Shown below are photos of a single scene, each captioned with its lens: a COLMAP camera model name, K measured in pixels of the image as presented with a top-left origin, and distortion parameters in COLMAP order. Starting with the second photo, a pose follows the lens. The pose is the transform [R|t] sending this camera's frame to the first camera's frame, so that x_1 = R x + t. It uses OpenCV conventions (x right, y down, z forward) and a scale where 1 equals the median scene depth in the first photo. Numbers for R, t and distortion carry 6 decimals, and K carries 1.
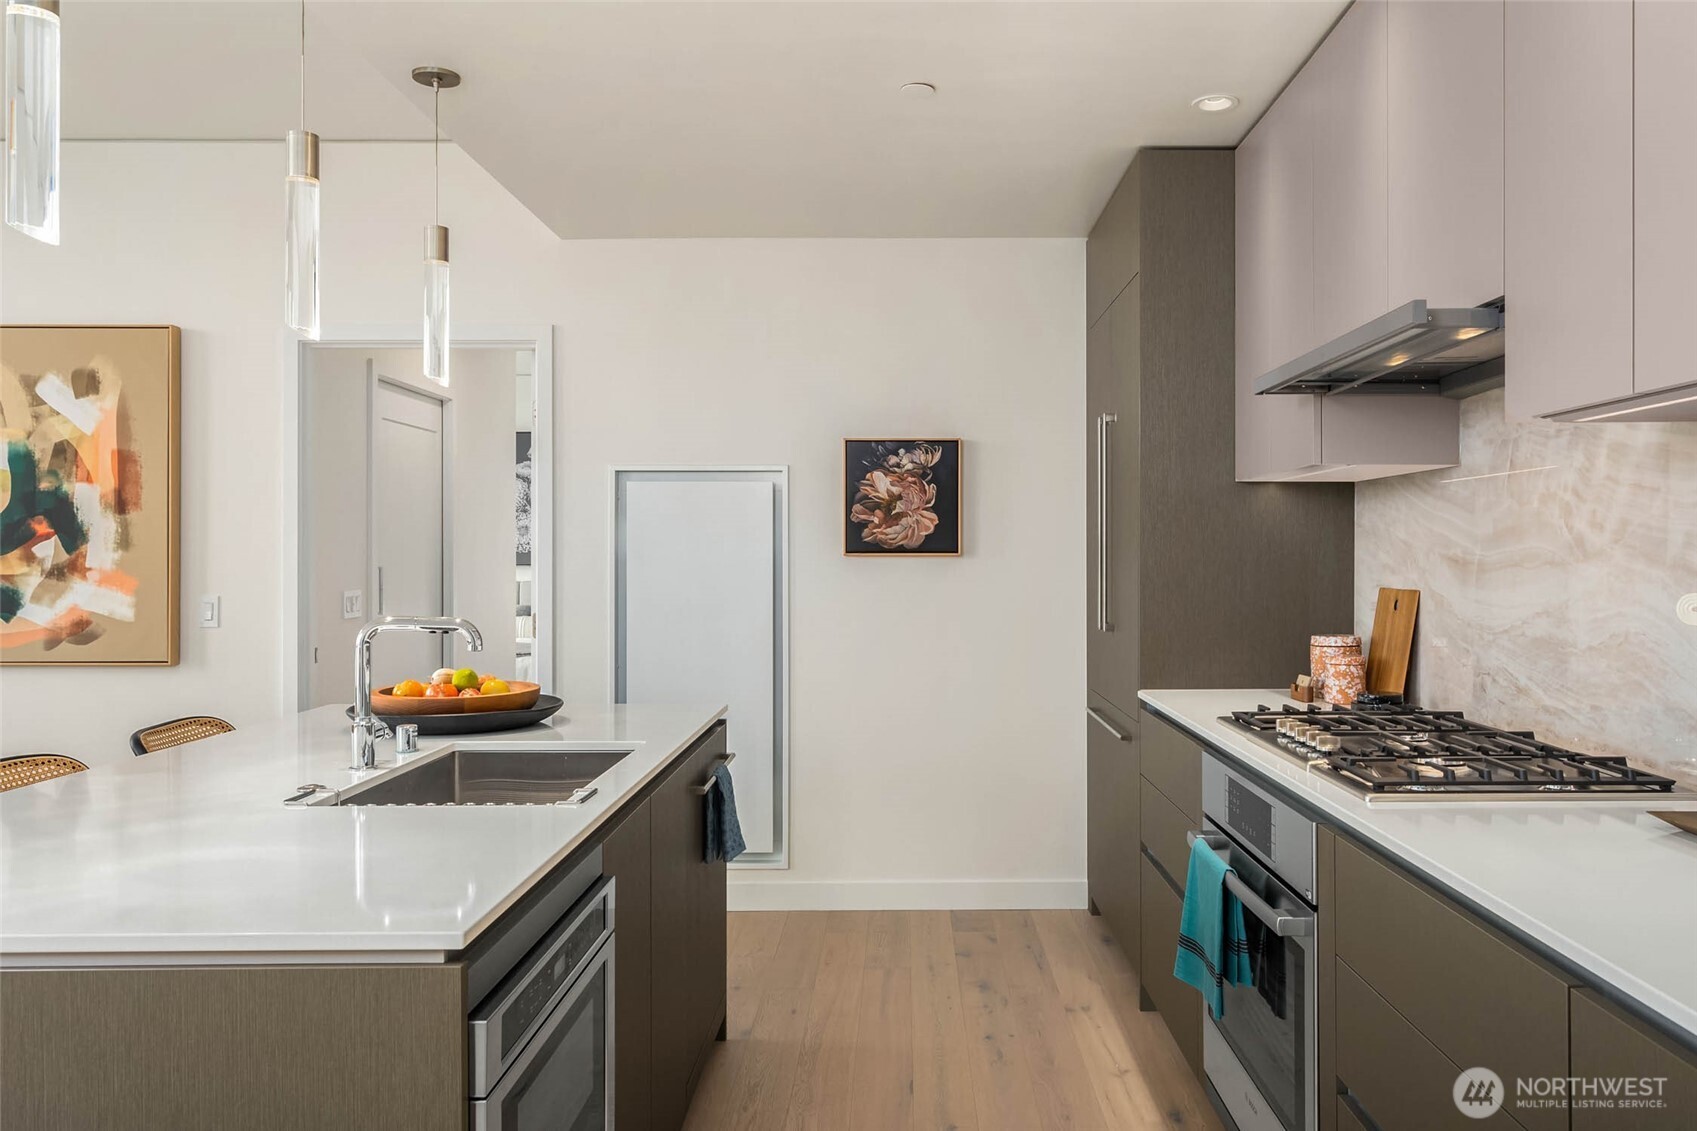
lens RADIAL K [[1211.1, 0, 813.5], [0, 1211.1, 541.0], [0, 0, 1]] dist [-0.024893, -0.007187]
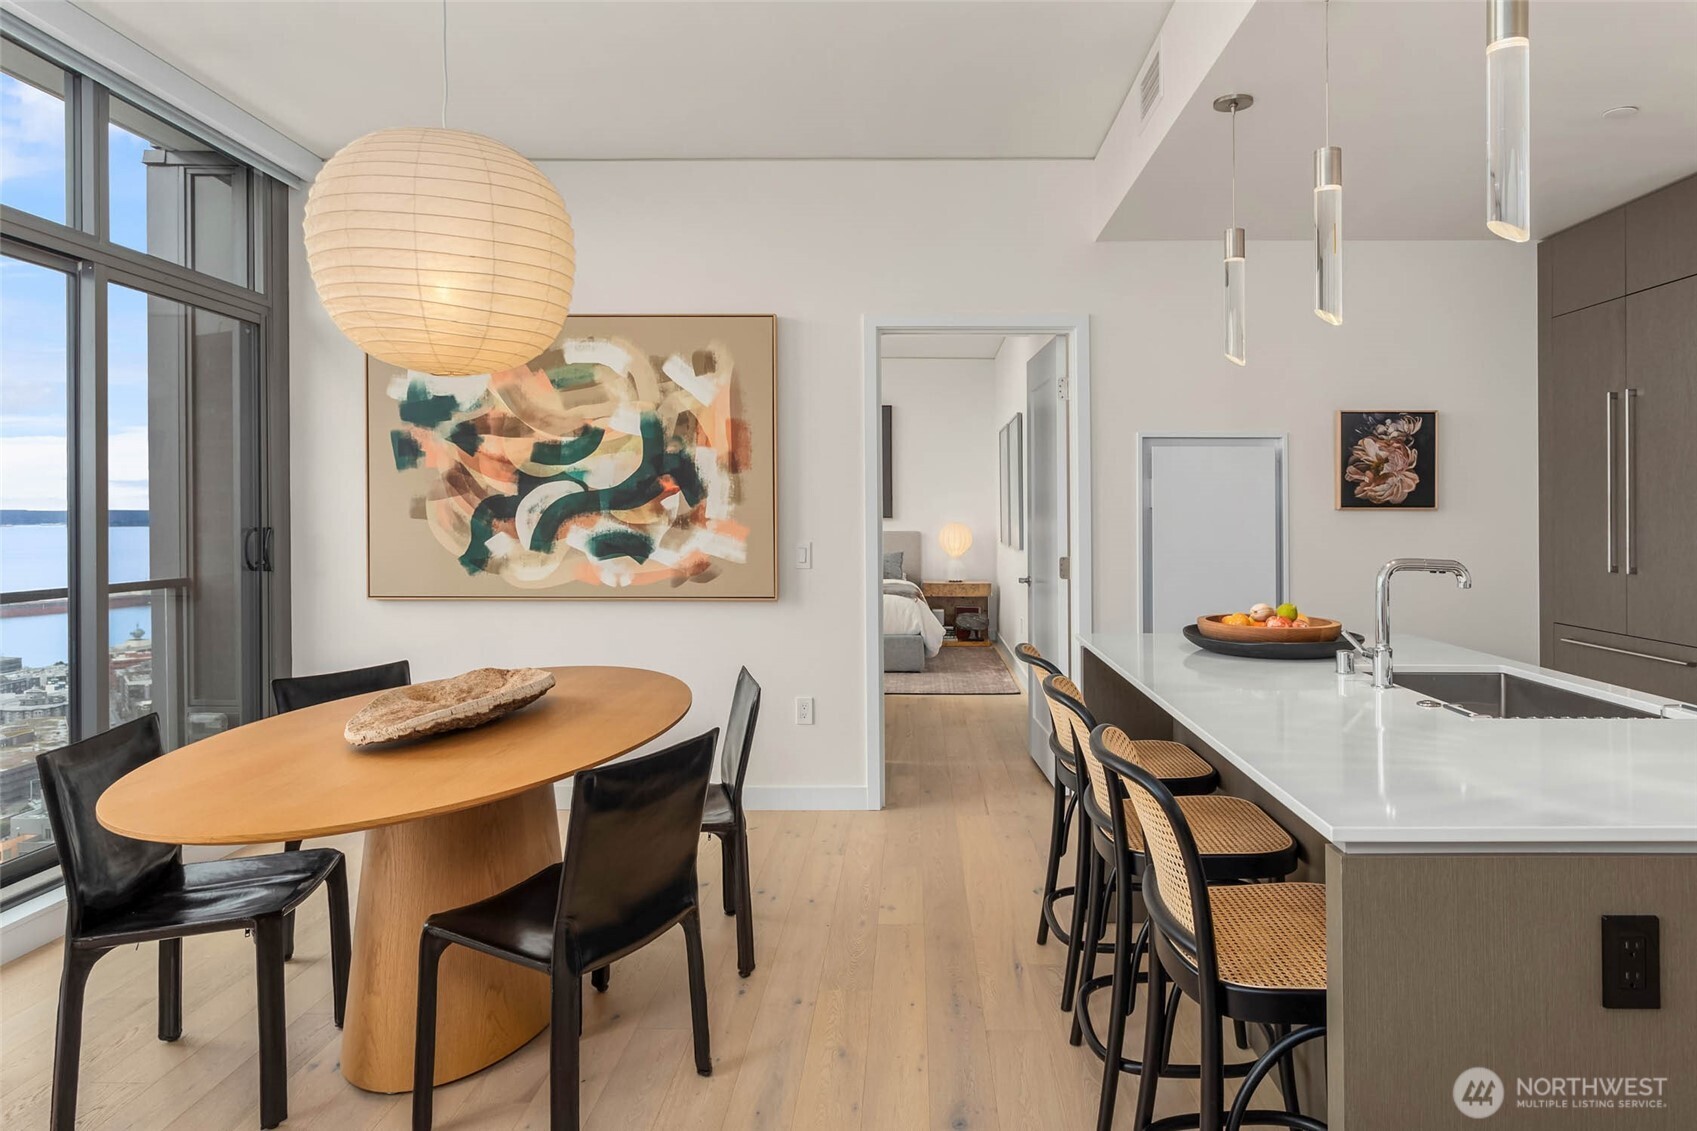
lens RADIAL K [[1005.6, 0, 882.6], [0, 1005.6, 509.0], [0, 0, 1]] dist [-0.025170, -0.002422]
pose [[0.999698, 0.002005, -0.024493, -0.405381], [-0.001713, 0.999927, 0.011954, 0.001024], [0.024515, -0.011909, 0.999629, 0.005281]]
